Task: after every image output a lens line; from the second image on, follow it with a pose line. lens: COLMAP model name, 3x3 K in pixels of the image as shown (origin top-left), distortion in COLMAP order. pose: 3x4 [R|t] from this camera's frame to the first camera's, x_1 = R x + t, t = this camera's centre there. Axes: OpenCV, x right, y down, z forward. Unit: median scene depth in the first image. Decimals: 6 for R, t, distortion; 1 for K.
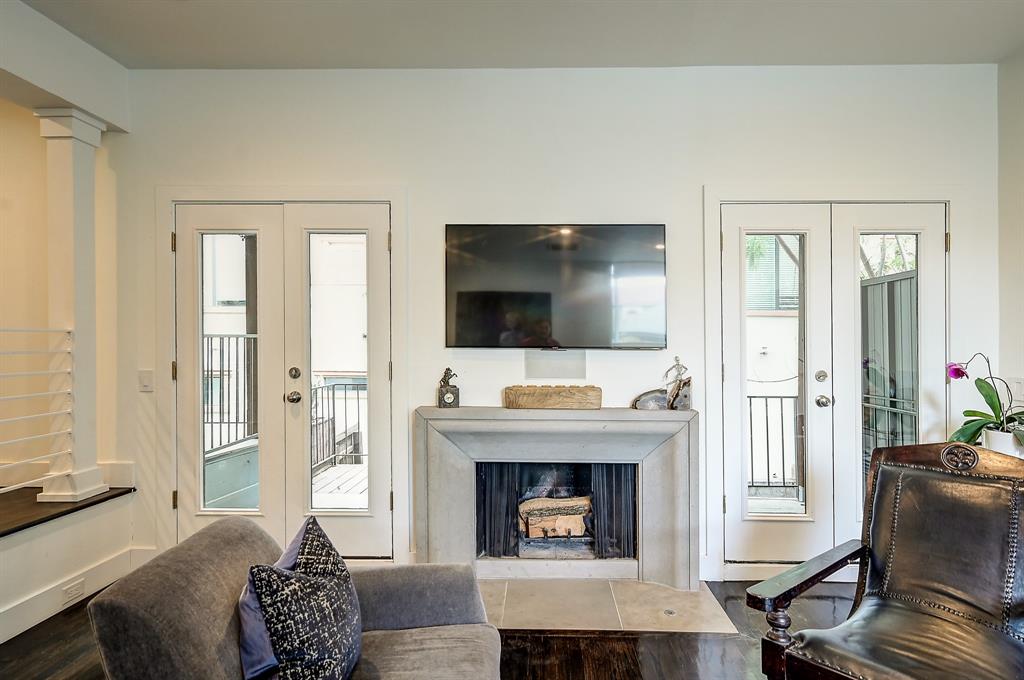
lens RADIAL K [[410.3, 0, 518.3], [0, 410.3, 341.7], [0, 0, 1]] dist [-0.001364, -0.000634]
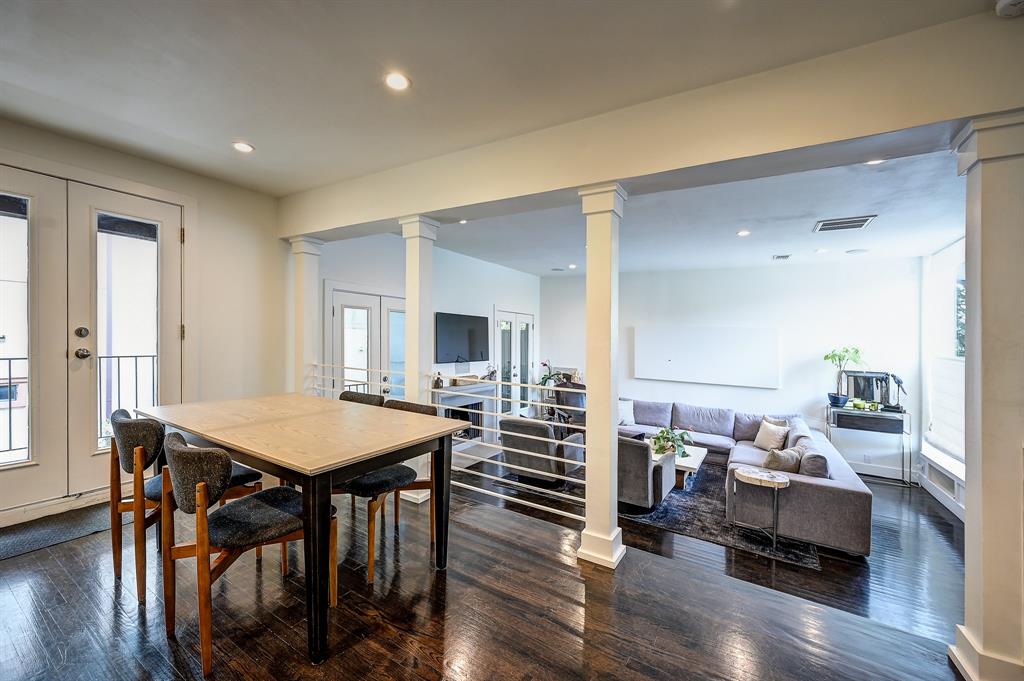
lens RADIAL K [[410.3, 0, 505.8], [0, 410.3, 331.7], [0, 0, 1]] dist [-0.001364, -0.000634]
pose [[0.512305, 0.022371, 0.858512, -2.082515], [-0.040157, 0.999191, -0.002074, -0.188991], [-0.857864, -0.033413, 0.512789, -0.595232]]
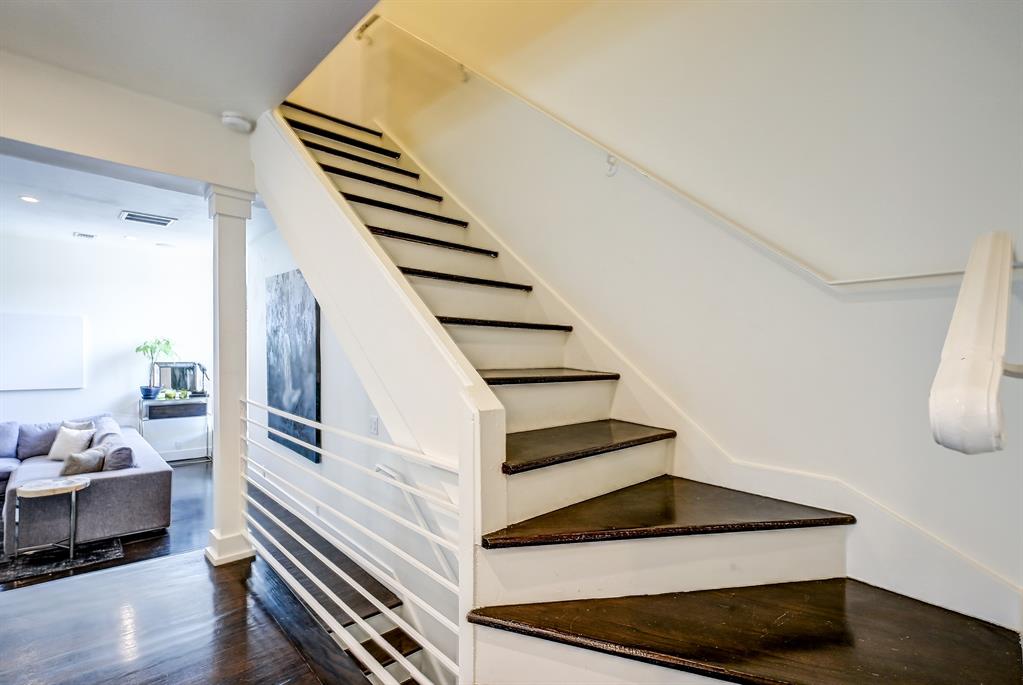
lens RADIAL K [[476.5, 0, 506.3], [0, 476.5, 346.7], [0, 0, 1]] dist [0.003350, 0.001283]
pose [[-0.691332, -0.020587, 0.722244, -2.427697], [-0.036149, 0.999328, -0.006116, -0.192758], [-0.721633, -0.030337, -0.691611, -0.615526]]
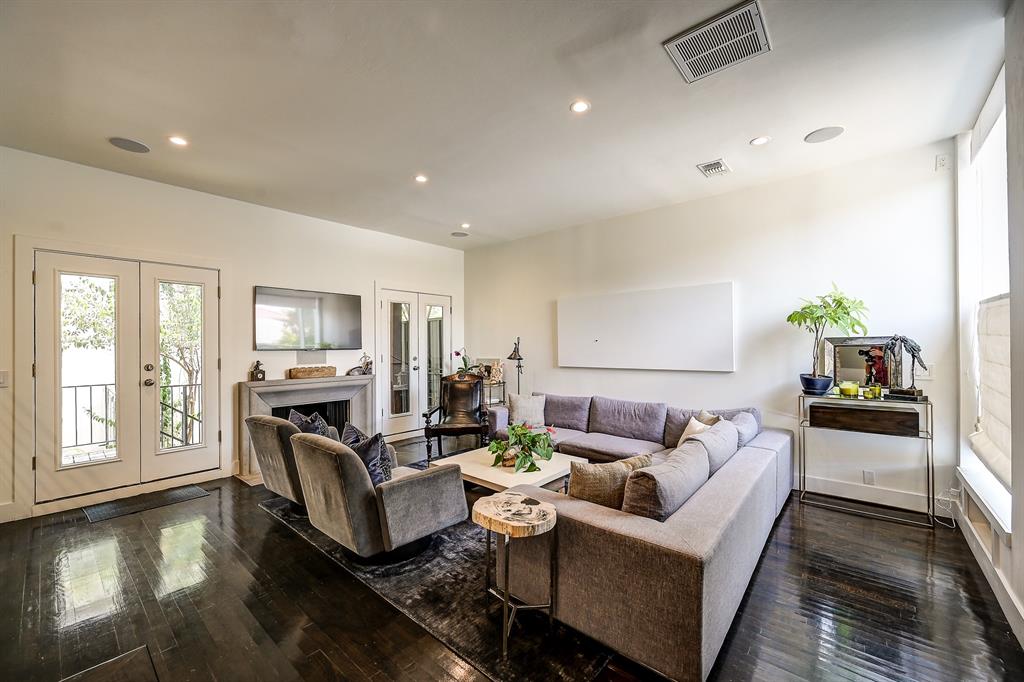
lens RADIAL K [[410.4, 0, 509.4], [0, 410.4, 345.8], [0, 0, 1]] dist [-0.001343, 0.000196]
pose [[0.641137, -0.007906, 0.767385, -0.896849], [-0.000624, 0.999941, 0.010823, -0.028468], [-0.767426, -0.007418, 0.641095, -1.157272]]
